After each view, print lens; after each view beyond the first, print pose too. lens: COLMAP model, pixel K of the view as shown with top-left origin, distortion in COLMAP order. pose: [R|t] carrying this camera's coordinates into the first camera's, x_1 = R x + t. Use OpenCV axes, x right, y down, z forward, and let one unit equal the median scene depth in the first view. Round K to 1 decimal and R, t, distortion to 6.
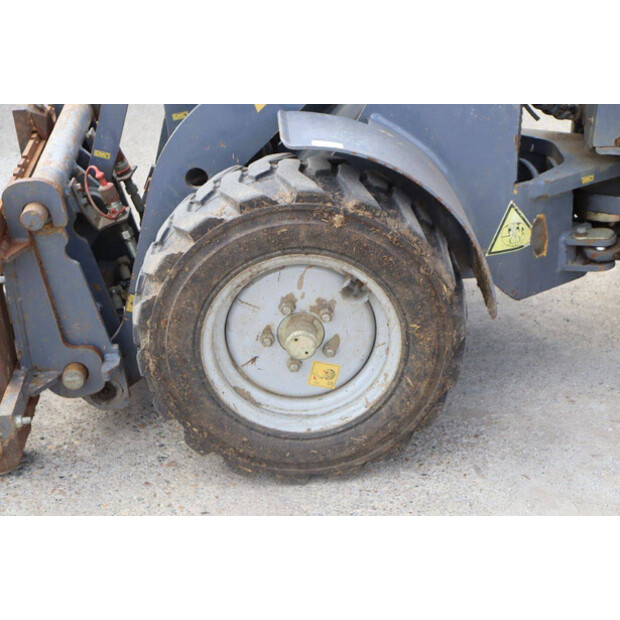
lens RADIAL K [[1197.9, 0, 310.1], [0, 1197.9, 306.5], [0, 0, 1]] dist [0.270096, 0.000000]
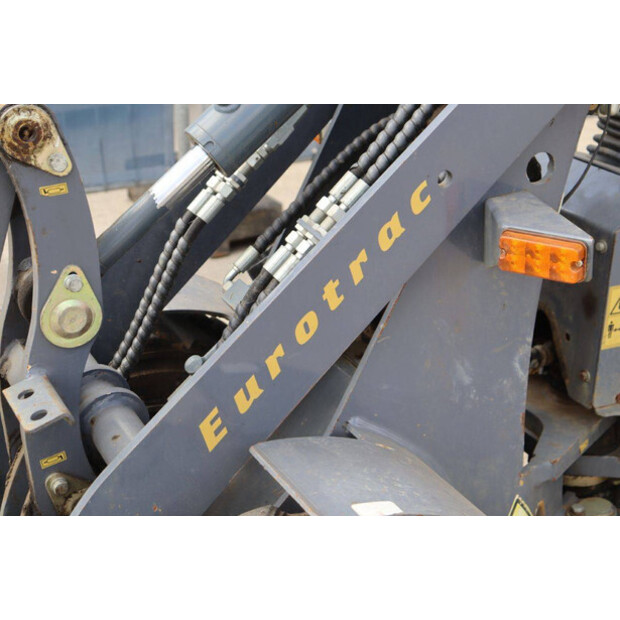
lens RADIAL K [[1202.7, 0, 320.2], [0, 1202.7, 312.3], [0, 0, 1]] dist [0.267791, 0.000000]
pose [[0.917036, -0.130776, 0.376752, -0.208559], [0.155519, 0.987181, -0.035878, -0.186855], [-0.367230, 0.091494, 0.925619, 0.333526]]
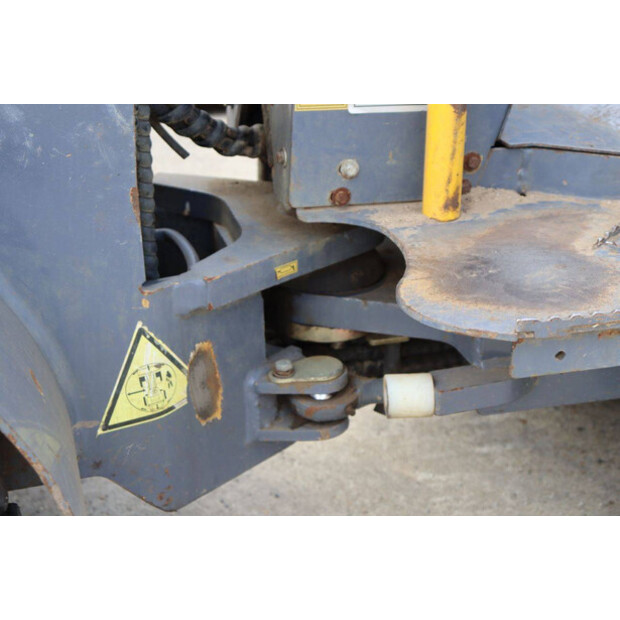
lens RADIAL K [[1202.7, 0, 313.3], [0, 1202.7, 309.5], [0, 0, 1]] dist [0.267791, 0.000000]
pose [[0.972884, -0.059542, 0.223497, 0.123829], [0.067047, 0.997407, -0.026136, -0.073642], [-0.221362, 0.040412, 0.974354, 0.501767]]
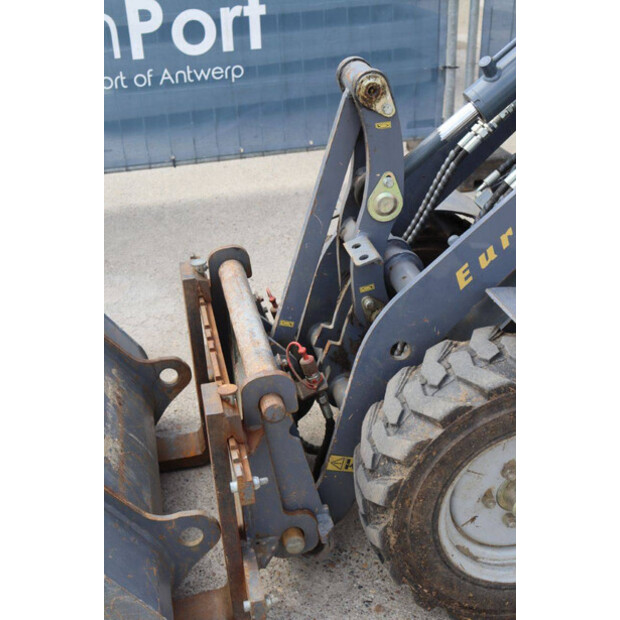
lens RADIAL K [[881.2, 0, 308.8], [0, 881.2, 307.4], [0, 0, 1]] dist [0.076018, 0.000000]
pose [[0.988286, -0.066228, 0.137491, -0.265723], [0.065902, 0.997802, 0.006925, -0.147189], [-0.137647, 0.002217, 0.990479, 0.214605]]
